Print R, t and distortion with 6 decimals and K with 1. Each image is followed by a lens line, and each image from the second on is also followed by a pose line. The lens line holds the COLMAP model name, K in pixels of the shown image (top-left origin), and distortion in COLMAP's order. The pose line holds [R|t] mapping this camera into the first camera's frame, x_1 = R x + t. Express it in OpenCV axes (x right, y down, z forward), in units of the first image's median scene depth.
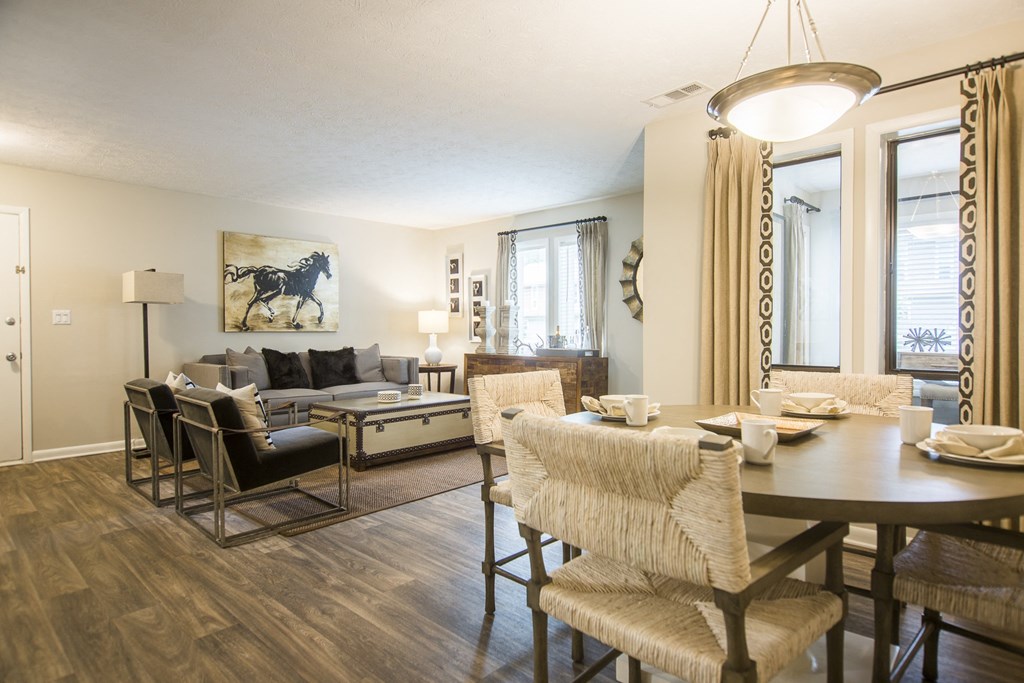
lens RADIAL K [[565.4, 0, 510.1], [0, 565.4, 342.6], [0, 0, 1]] dist [0.001353, -0.001786]
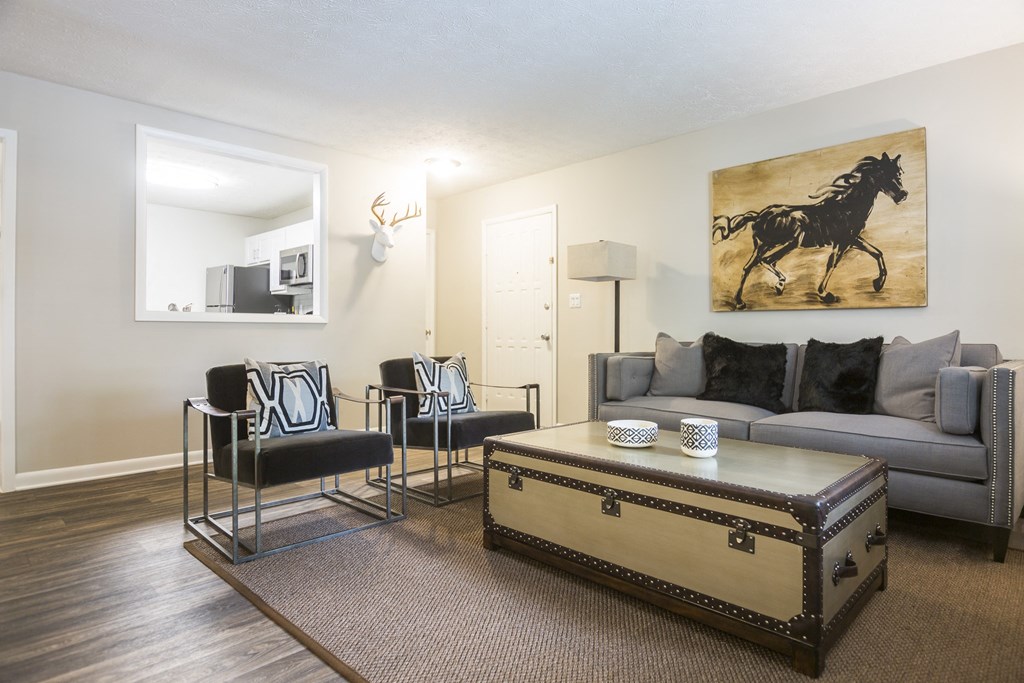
lens RADIAL K [[565.4, 0, 513.6], [0, 565.4, 326.5], [0, 0, 1]] dist [0.001353, -0.001786]
pose [[-0.024540, -0.007159, -0.999673, 0.207771], [-0.024151, 0.999687, -0.006566, 0.010314], [0.999407, 0.023982, -0.024705, 0.740023]]
